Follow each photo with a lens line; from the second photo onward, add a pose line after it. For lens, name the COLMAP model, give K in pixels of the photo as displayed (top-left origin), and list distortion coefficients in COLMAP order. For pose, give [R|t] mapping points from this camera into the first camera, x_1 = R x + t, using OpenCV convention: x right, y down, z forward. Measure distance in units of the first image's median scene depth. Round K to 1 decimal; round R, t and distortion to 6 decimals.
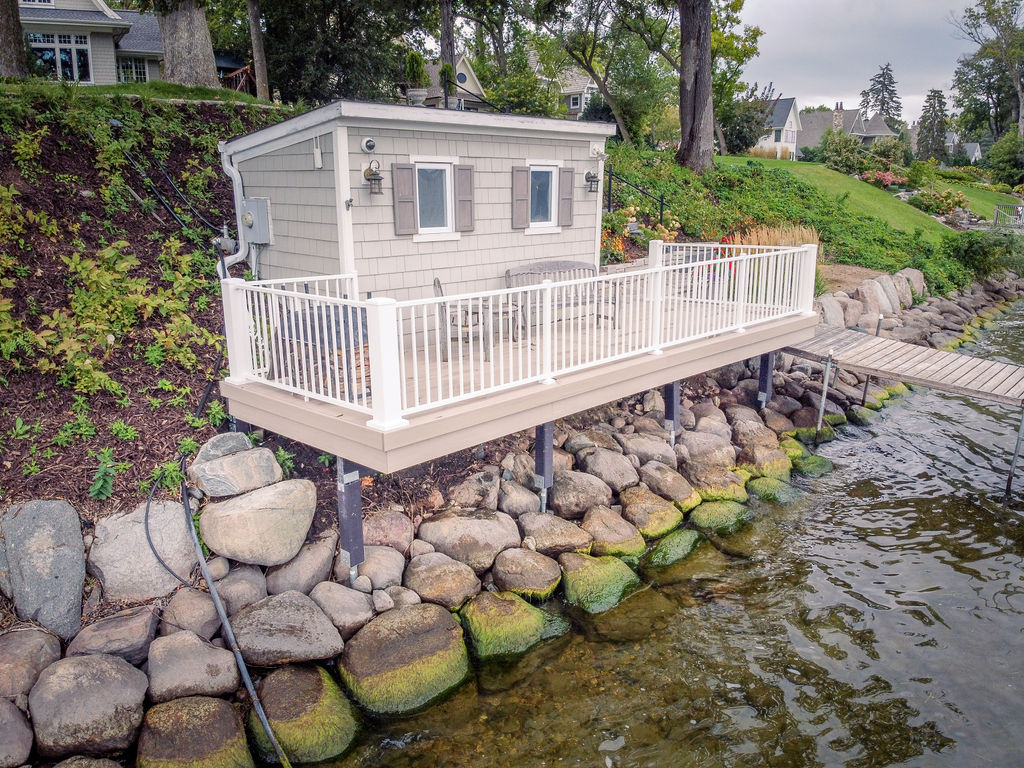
lens RADIAL K [[741.5, 0, 512.0], [0, 741.5, 384.0], [0, 0, 1]] dist [0.043609, -0.134225]
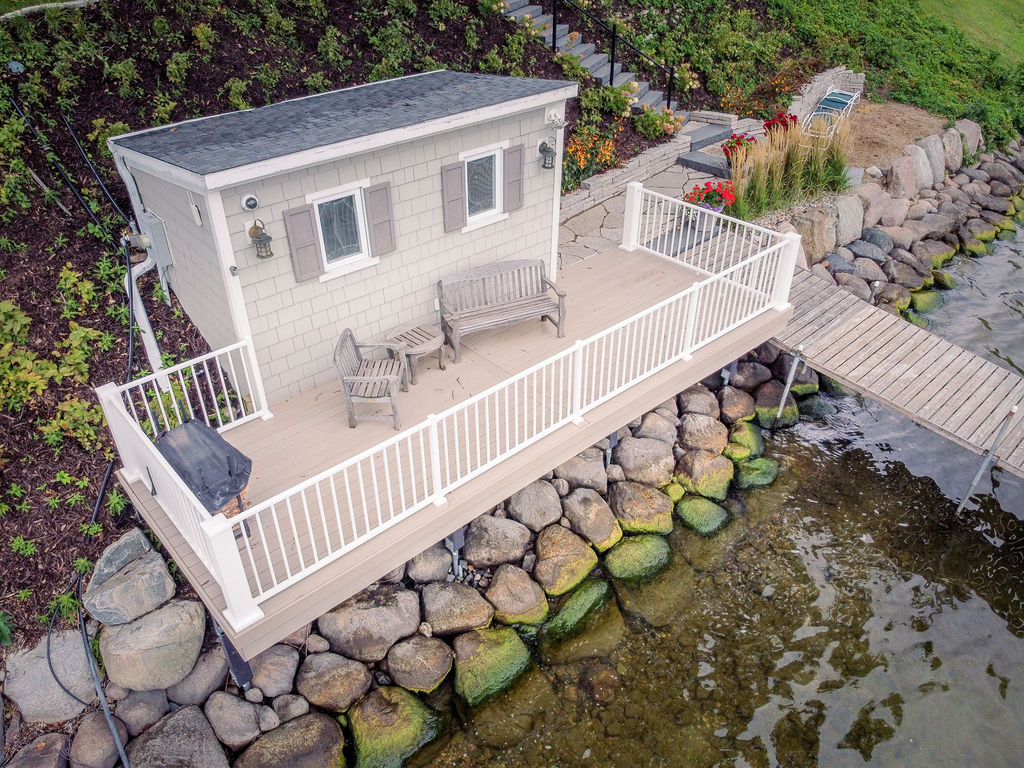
lens RADIAL K [[741.5, 0, 512.0], [0, 741.5, 384.0], [0, 0, 1]] dist [0.043609, -0.134225]
pose [[0.997555, 0.043996, -0.054297, 0.161998], [-0.022679, 0.938709, 0.343965, -0.408826], [0.066102, -0.341893, 0.937411, 0.125249]]
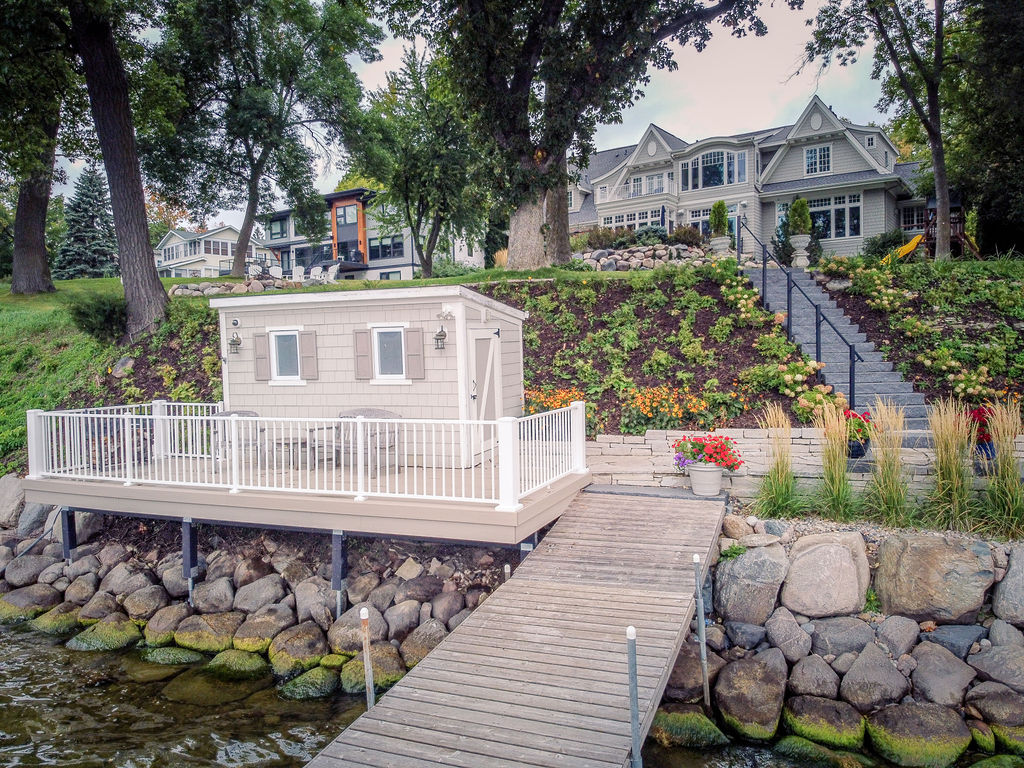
lens RADIAL K [[726.1, 0, 512.0], [0, 726.1, 384.0], [0, 0, 1]] dist [0.056388, 0.001020]
pose [[0.391865, 0.043626, -0.918988, 1.387097], [-0.210487, 0.976633, -0.043391, -0.239757], [0.895621, 0.210438, 0.391891, 0.901741]]
